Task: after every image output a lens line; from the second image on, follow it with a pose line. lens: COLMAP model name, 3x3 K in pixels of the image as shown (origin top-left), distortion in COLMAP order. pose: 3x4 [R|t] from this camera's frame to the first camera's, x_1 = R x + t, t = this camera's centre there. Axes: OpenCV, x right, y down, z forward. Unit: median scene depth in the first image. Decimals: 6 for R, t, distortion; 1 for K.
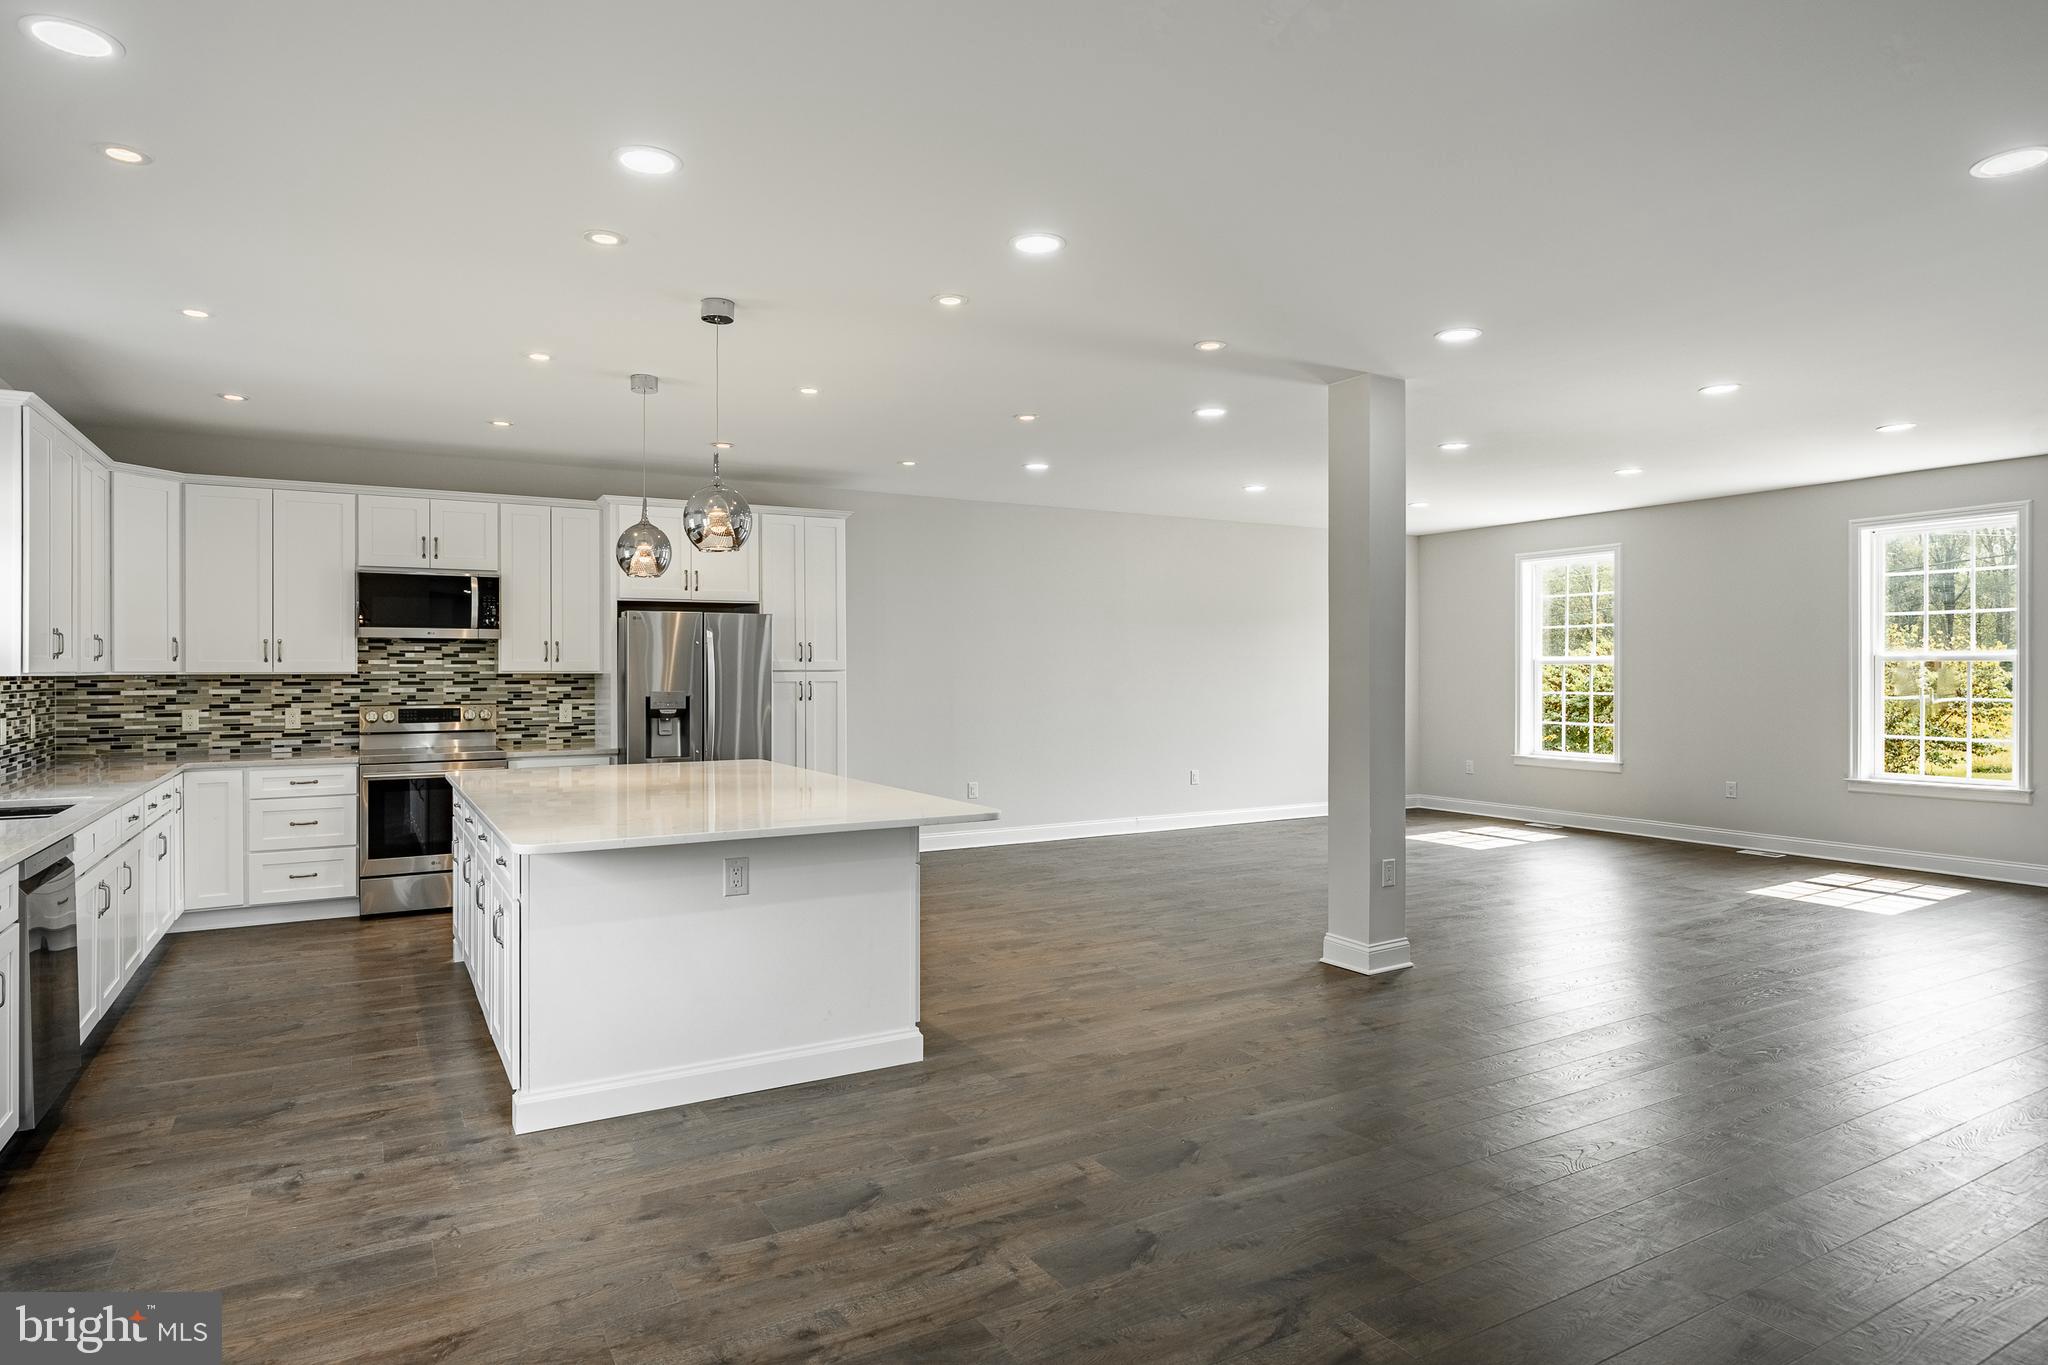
lens RADIAL K [[1142.4, 0, 999.1], [0, 1142.4, 675.1], [0, 0, 1]] dist [0.000226, -0.000006]
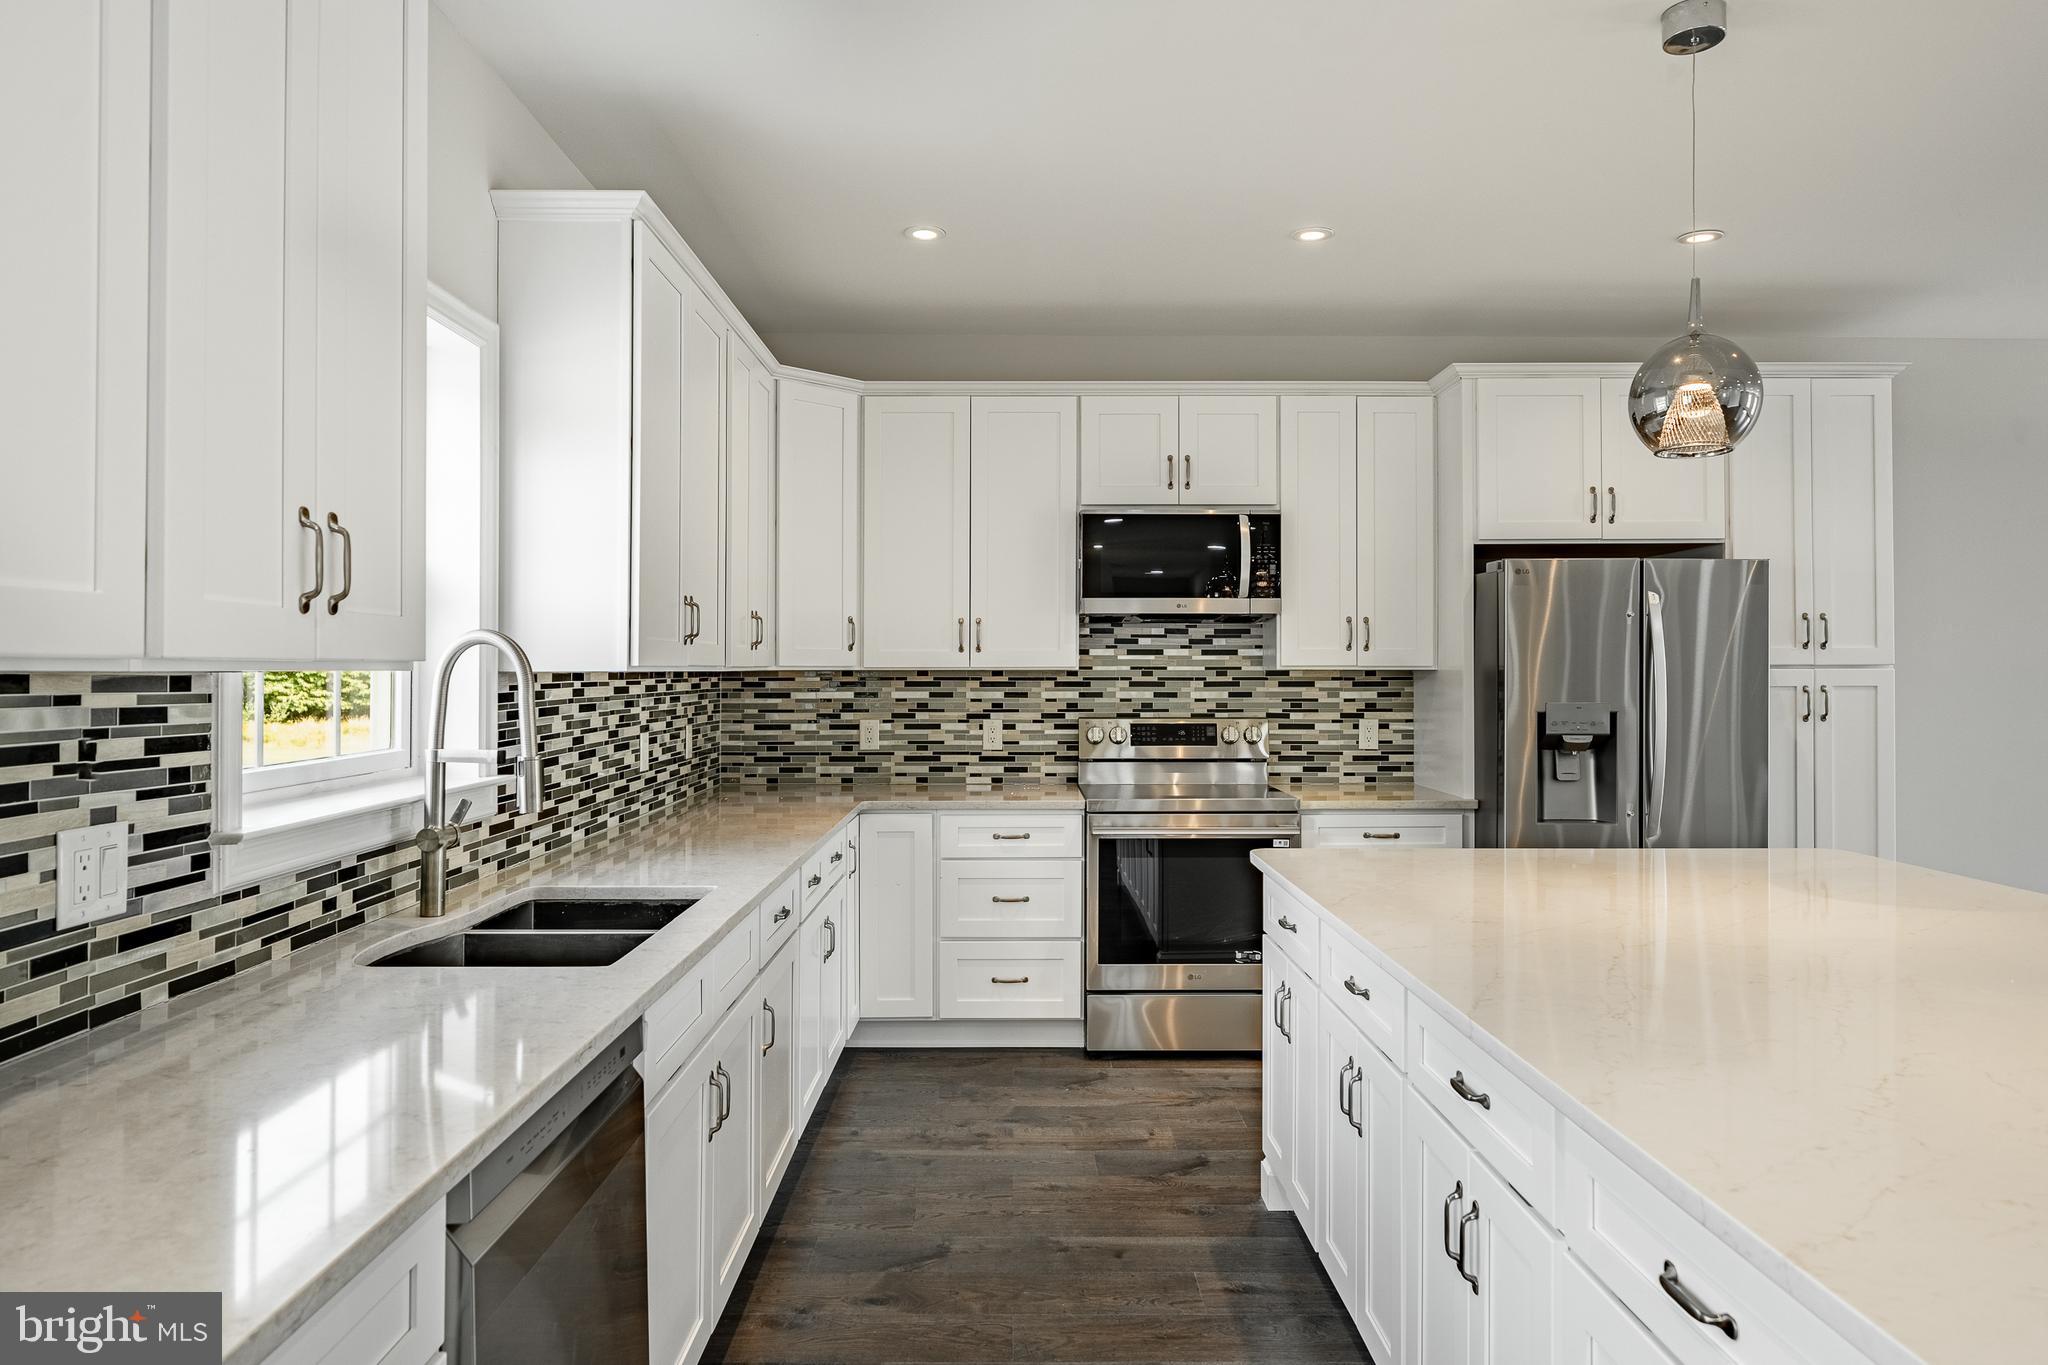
lens RADIAL K [[1275.4, 0, 1020.2], [0, 1275.4, 664.7], [0, 0, 1]] dist [0.001799, -0.000676]
pose [[0.874426, 0.000014, -0.485159, -0.242839], [-0.003092, 0.999980, -0.005543, 0.000165], [0.485149, 0.006347, 0.874408, 0.354089]]
